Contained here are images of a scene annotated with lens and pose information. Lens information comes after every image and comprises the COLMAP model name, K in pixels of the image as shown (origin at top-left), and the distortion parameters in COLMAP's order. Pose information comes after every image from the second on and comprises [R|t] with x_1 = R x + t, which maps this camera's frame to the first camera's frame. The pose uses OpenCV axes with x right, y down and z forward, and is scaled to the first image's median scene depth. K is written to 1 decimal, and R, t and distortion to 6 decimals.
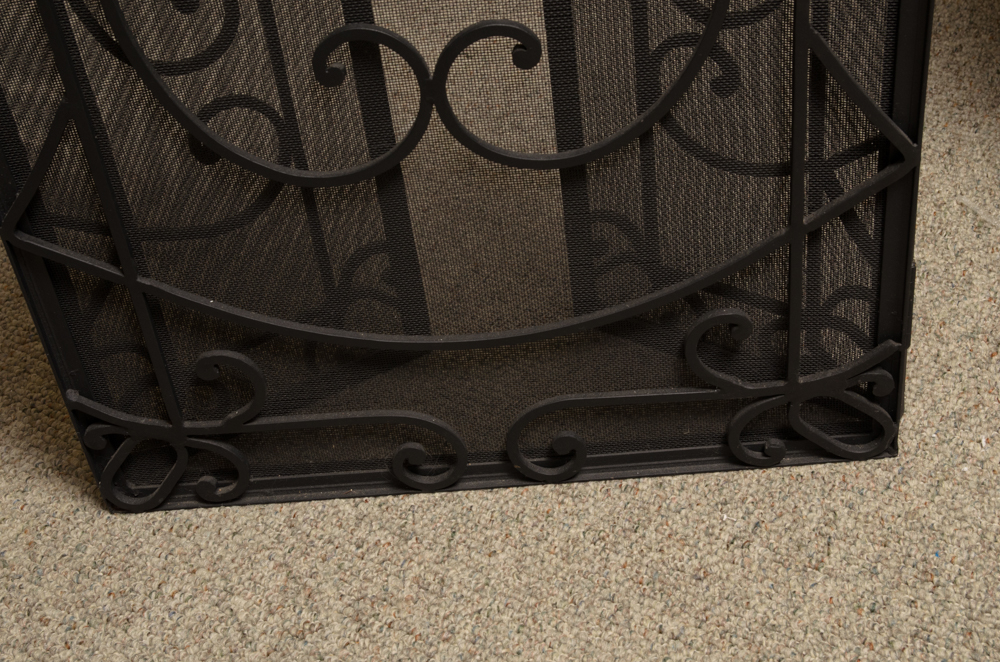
lens RADIAL K [[1575.0, 0, 500.7], [0, 1575.0, 354.1], [0, 0, 1]] dist [0.083421, 0.152044]
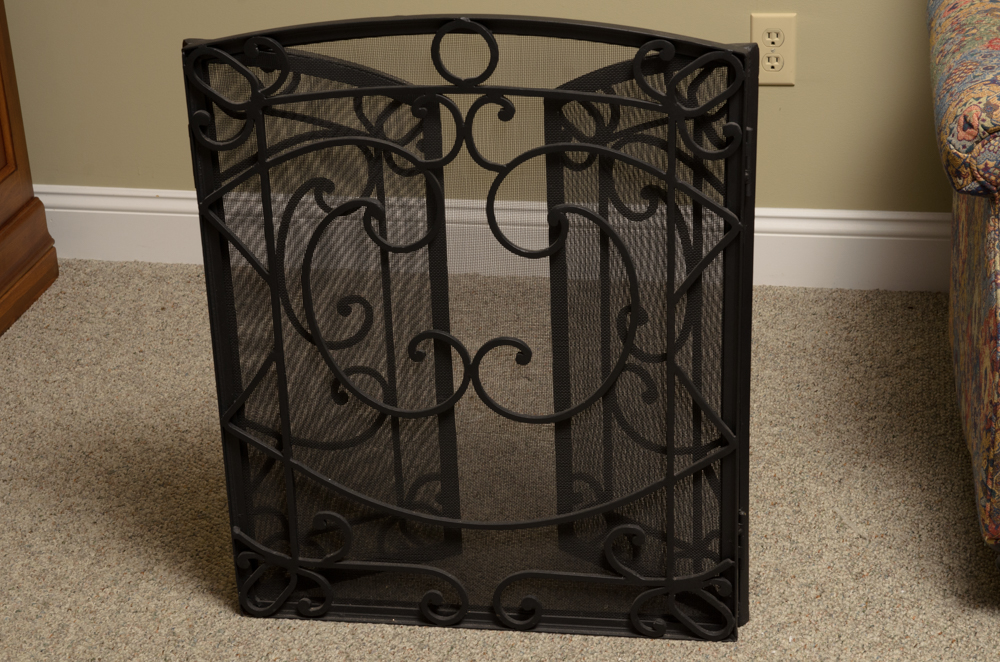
lens RADIAL K [[1992.2, 0, 482.9], [0, 1992.2, 355.6], [0, 0, 1]] dist [0.101500, 0.484243]
pose [[0.986956, 0.127316, -0.098529, 0.159460], [-0.146420, 0.964307, -0.220621, 0.263856], [0.066924, 0.232170, 0.970370, -1.009068]]
